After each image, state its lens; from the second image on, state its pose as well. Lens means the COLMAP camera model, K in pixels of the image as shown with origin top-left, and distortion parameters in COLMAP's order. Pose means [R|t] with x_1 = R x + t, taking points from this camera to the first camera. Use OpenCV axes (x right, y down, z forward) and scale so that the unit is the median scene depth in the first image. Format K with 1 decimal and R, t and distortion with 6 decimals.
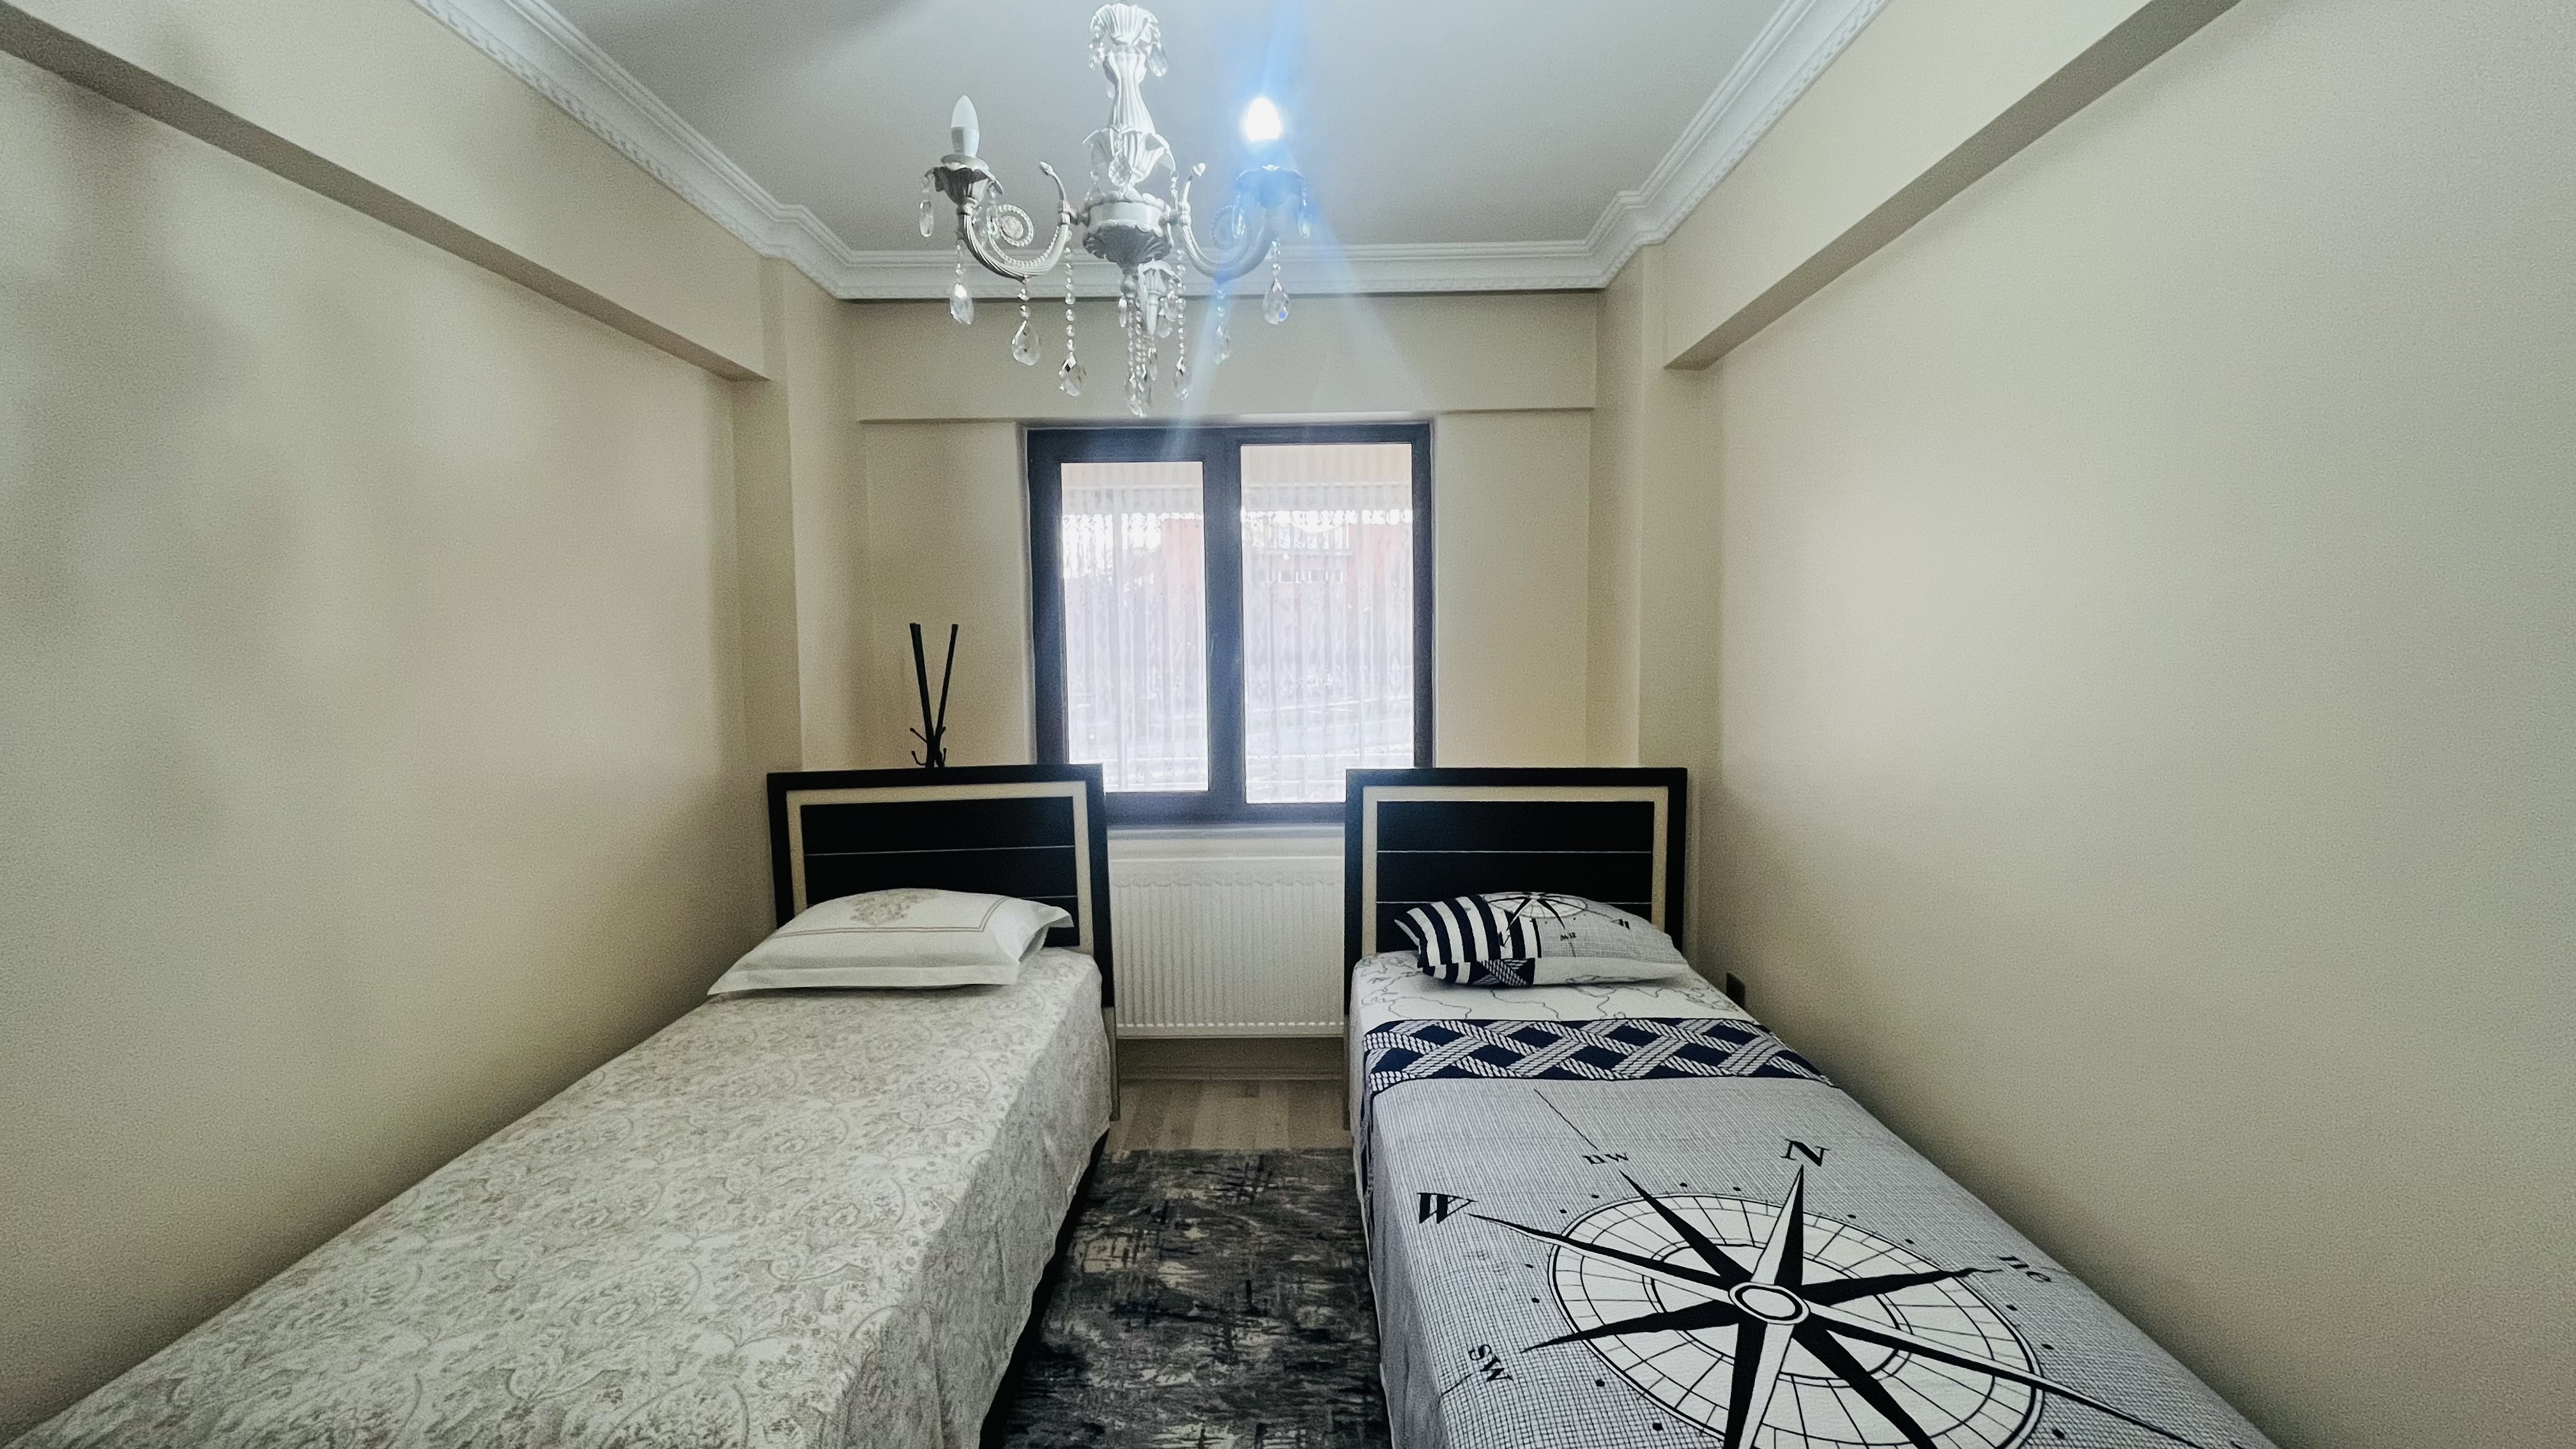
lens RADIAL K [[1029.4, 0, 1278.7], [0, 1029.4, 719.2], [0, 0, 1]] dist [-0.005705, -0.000283]
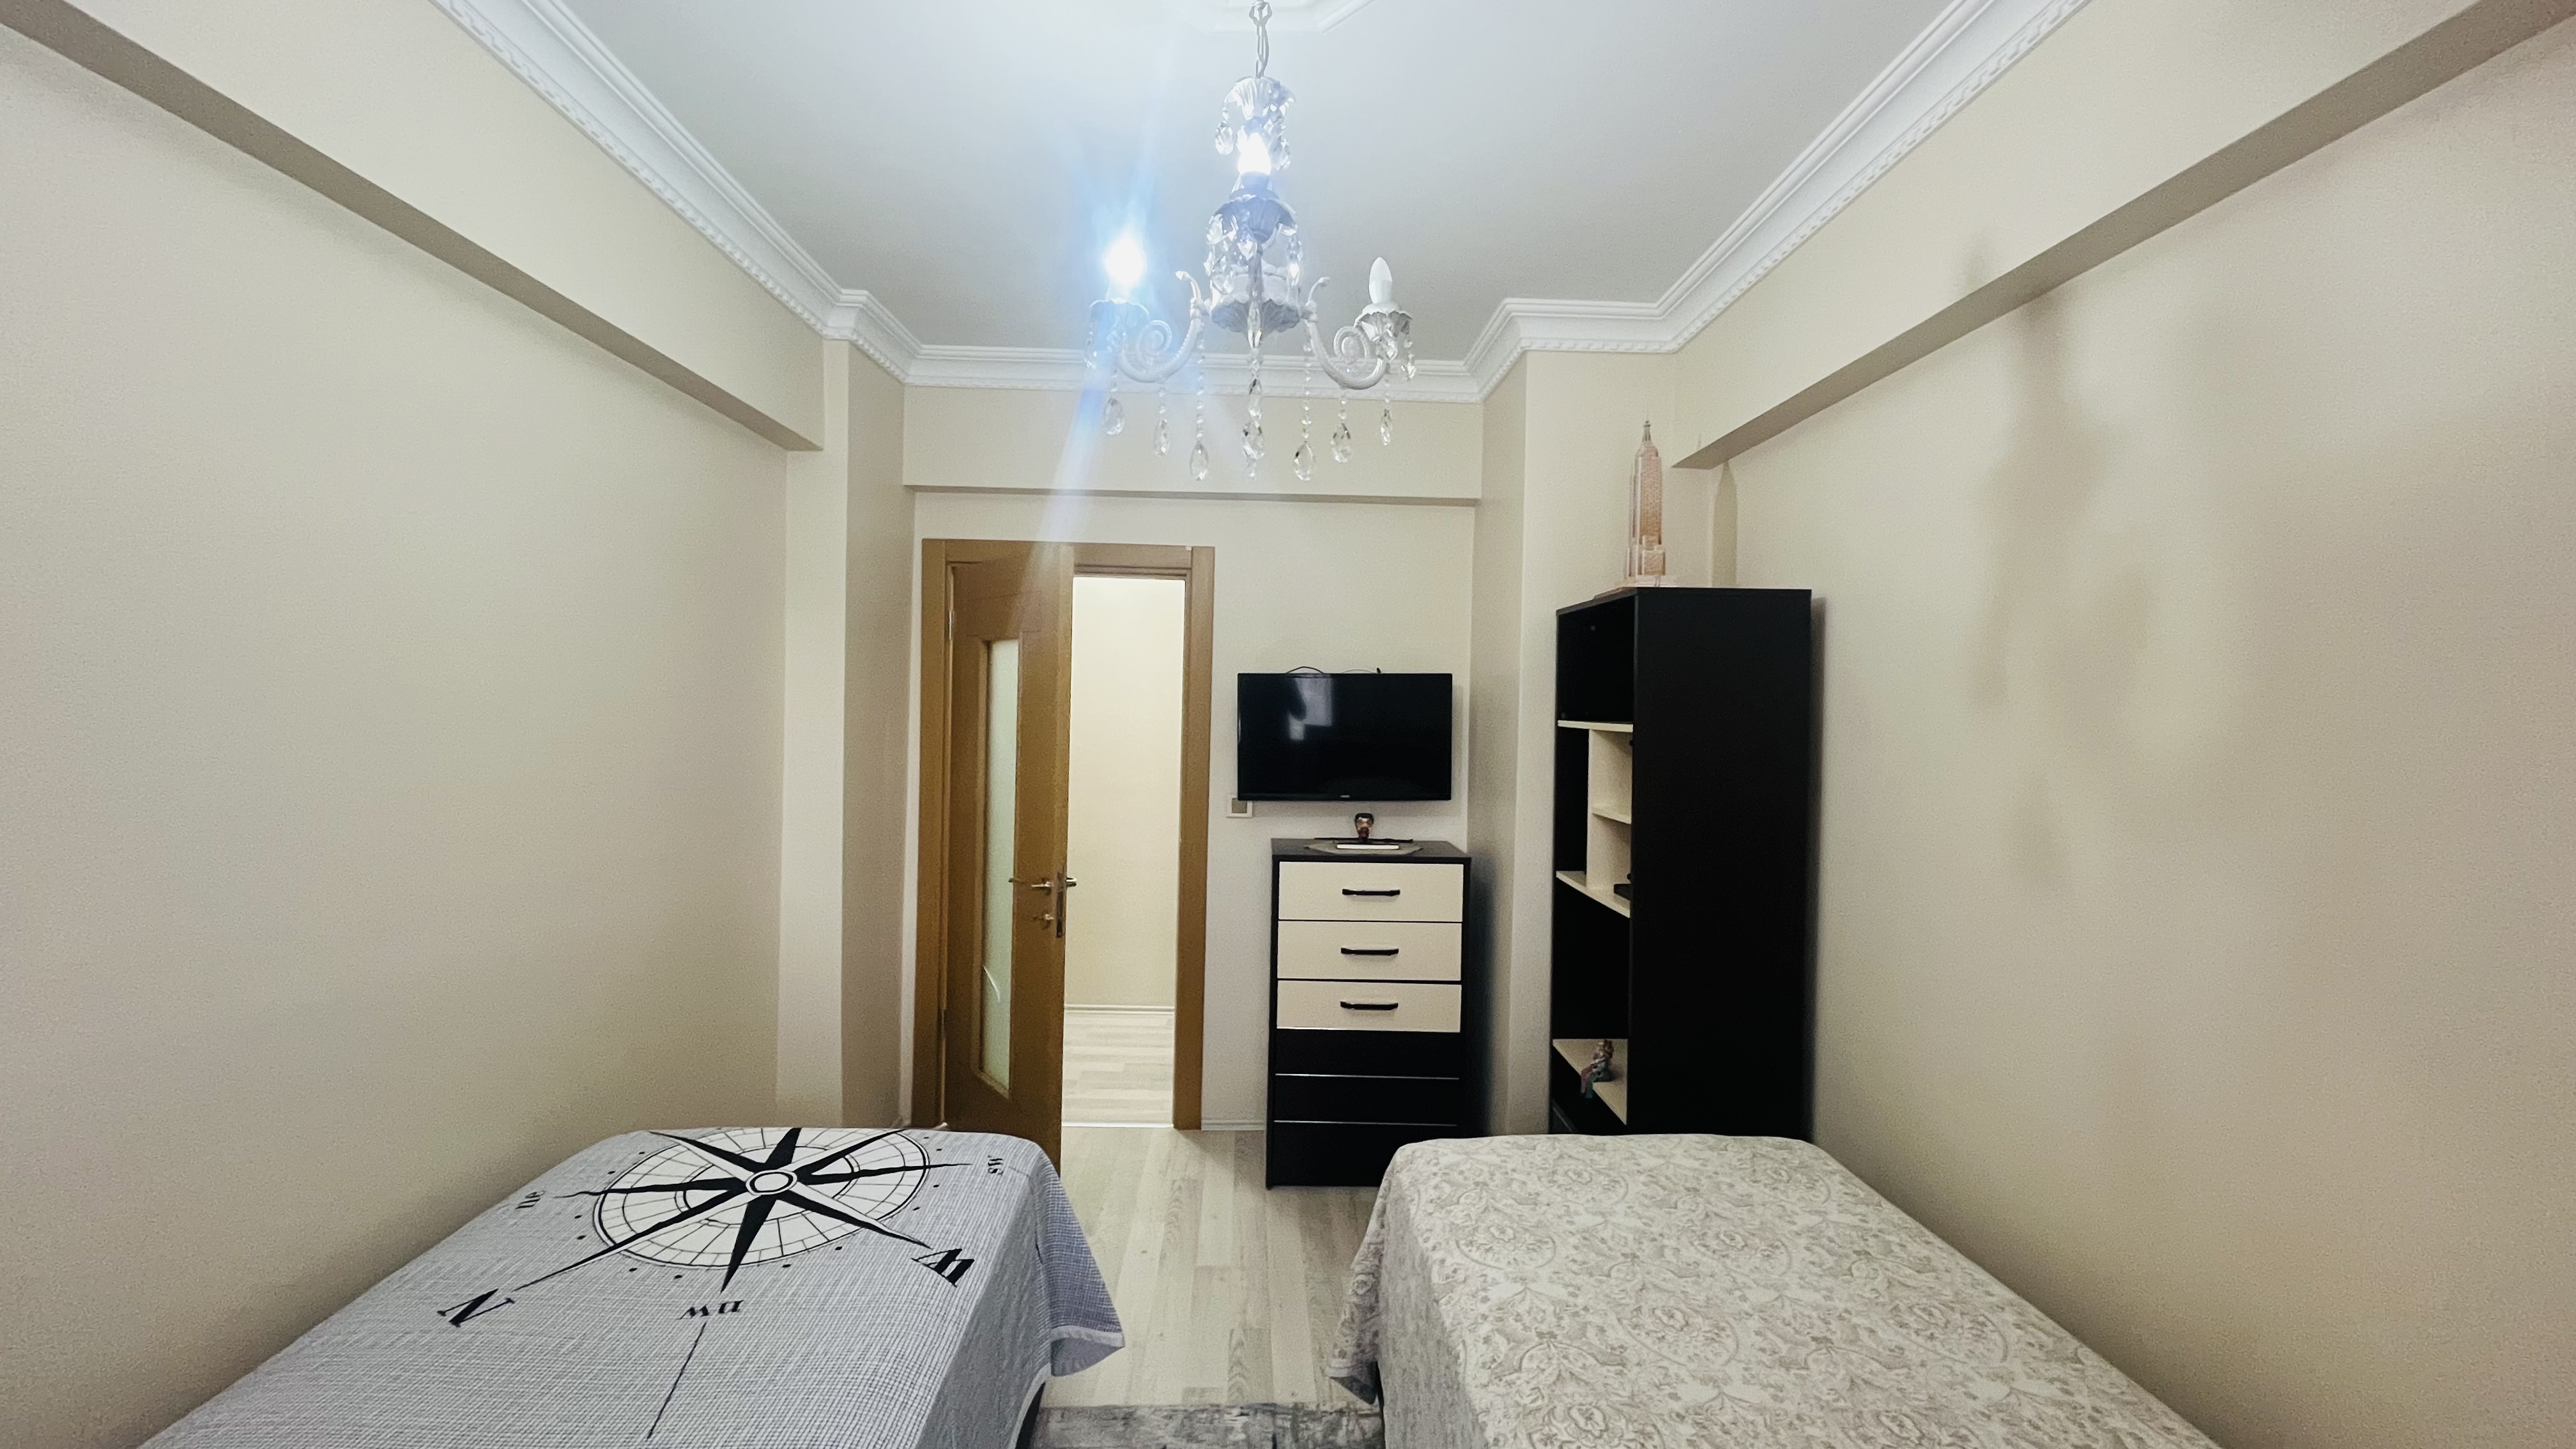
lens RADIAL K [[1029.4, 0, 1276.0], [0, 1029.4, 725.1], [0, 0, 1]] dist [-0.005705, -0.000283]
pose [[-0.999159, -0.005774, -0.040603, -0.095751], [-0.009602, 0.995456, 0.094741, -0.122177], [0.039871, 0.095051, -0.994674, 1.507733]]
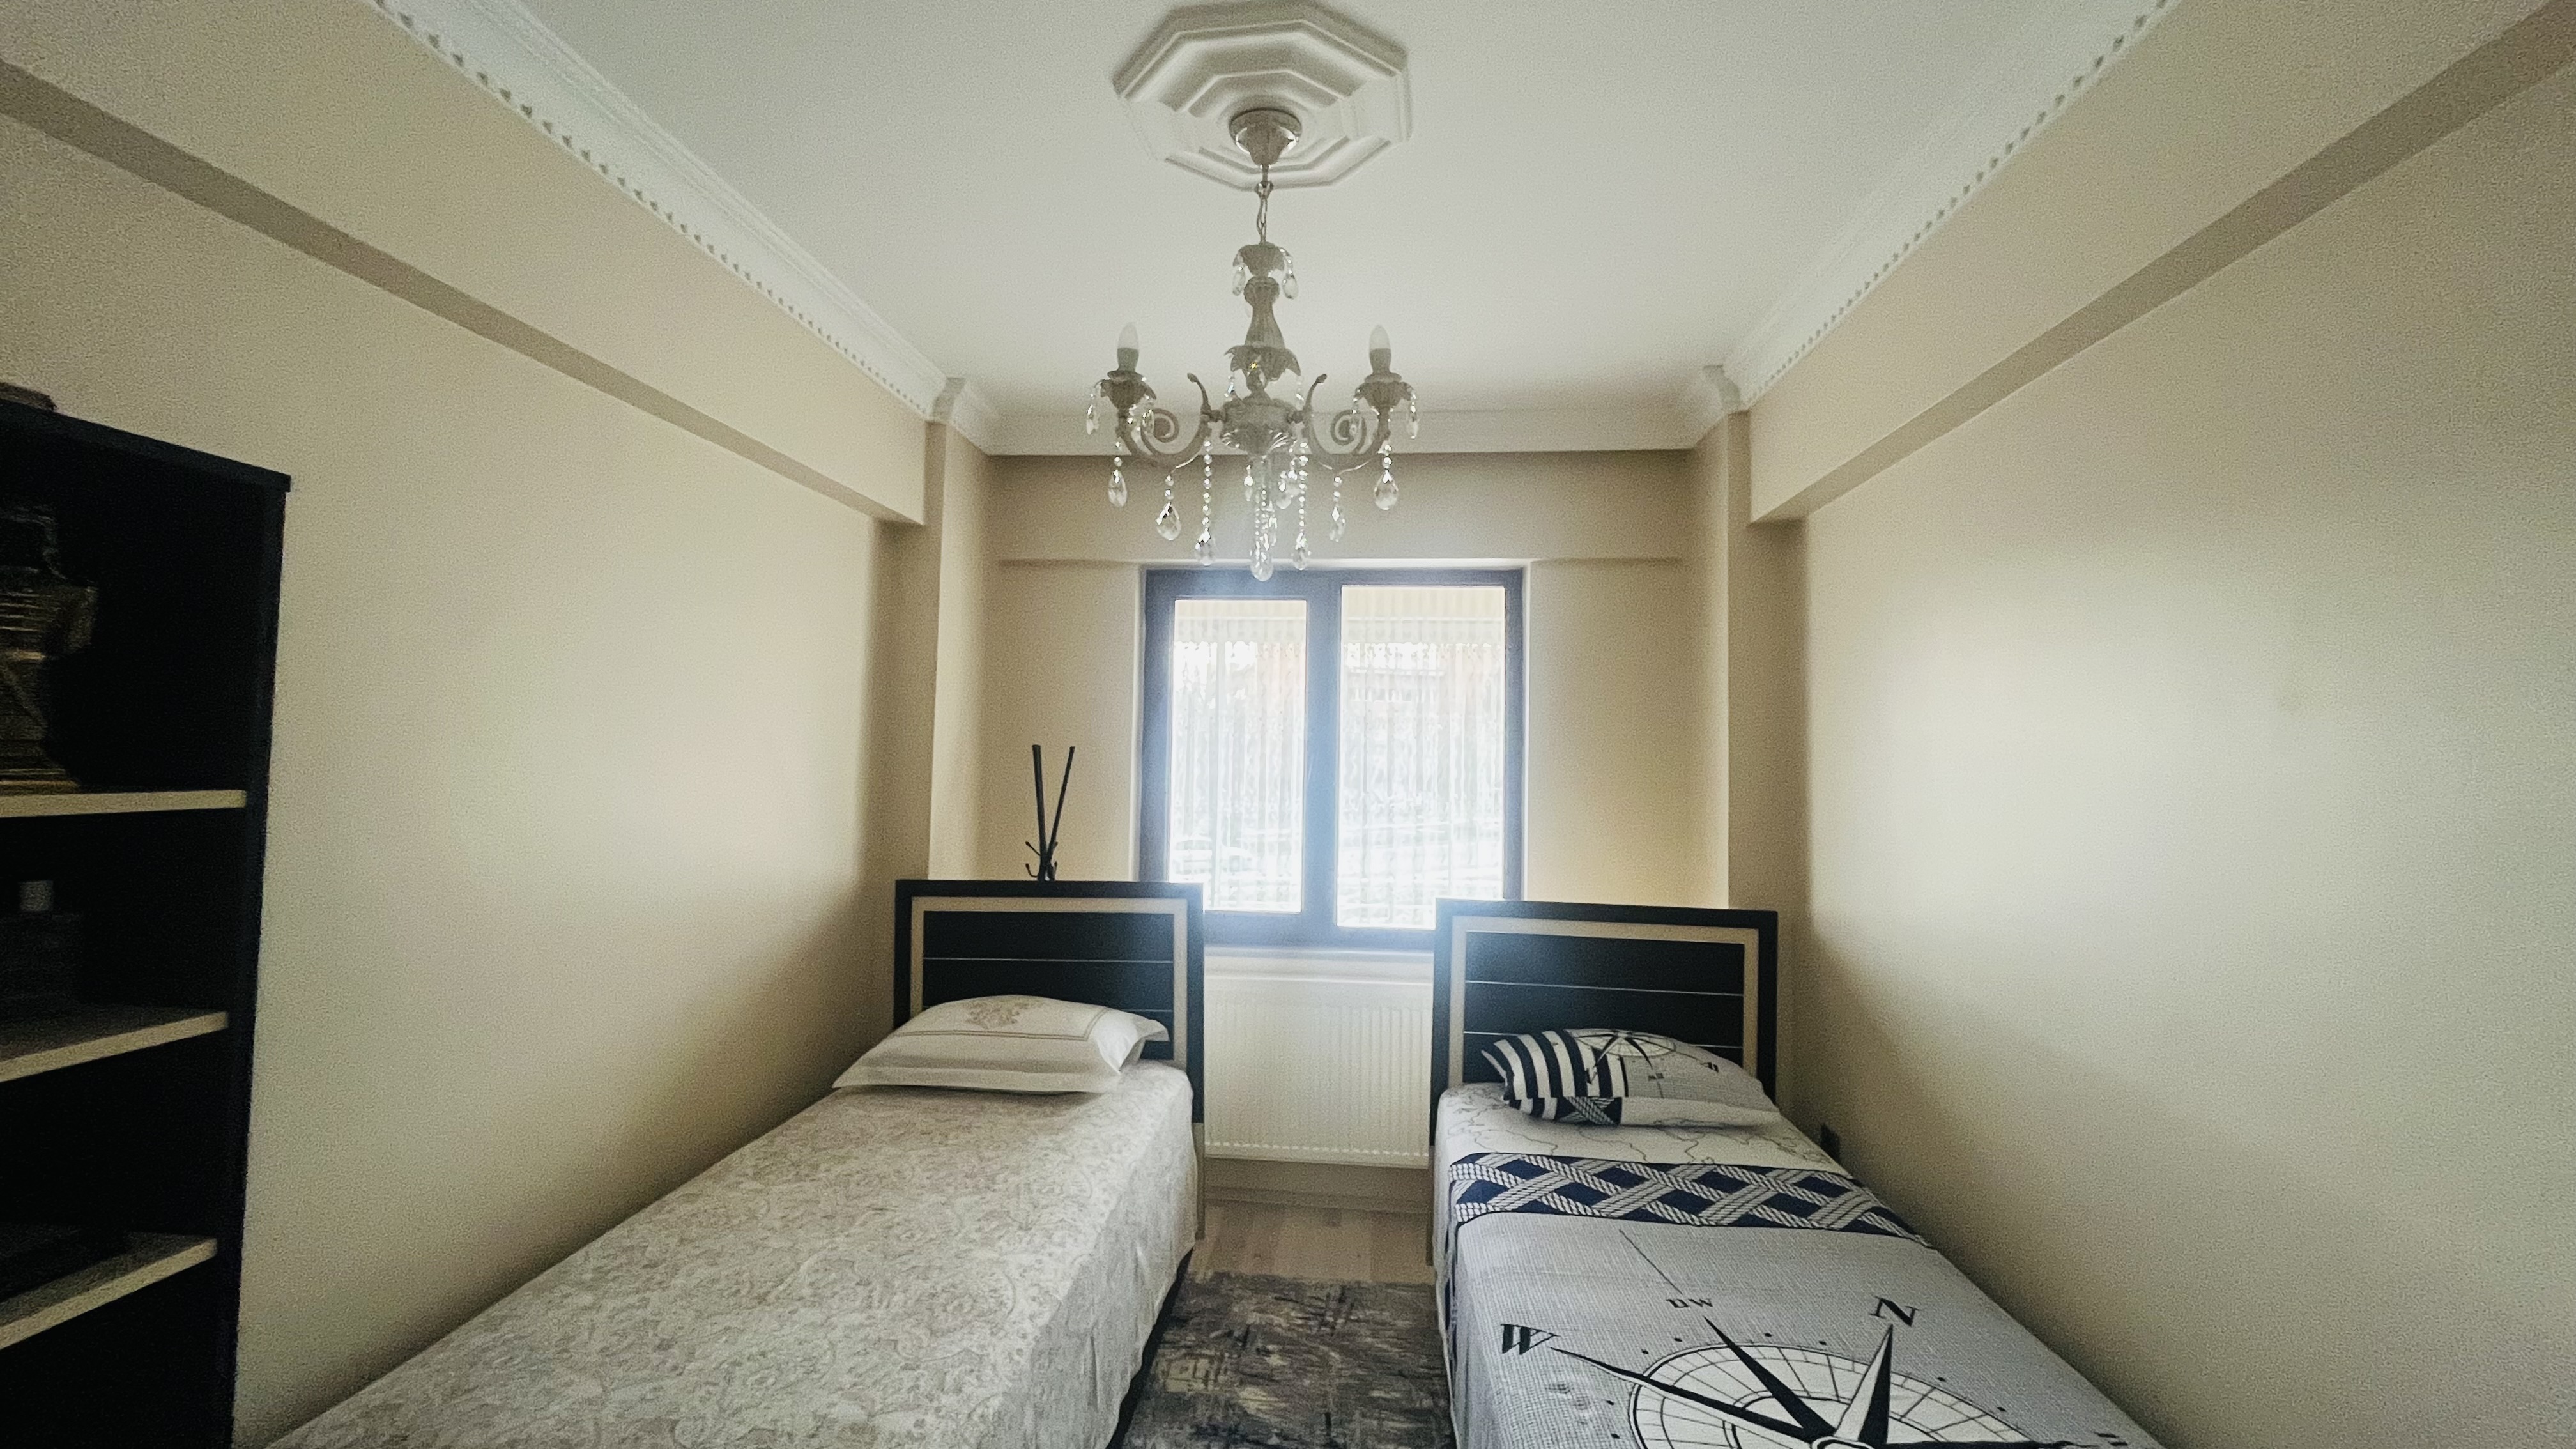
lens RADIAL K [[1029.4, 0, 1283.2], [0, 1029.4, 722.9], [0, 0, 1]] dist [-0.005705, -0.000283]
pose [[0.996134, 0.027781, -0.083342, -0.010098], [-0.036734, 0.993484, -0.107891, -0.013841], [0.079801, 0.110535, 0.990663, -0.080118]]
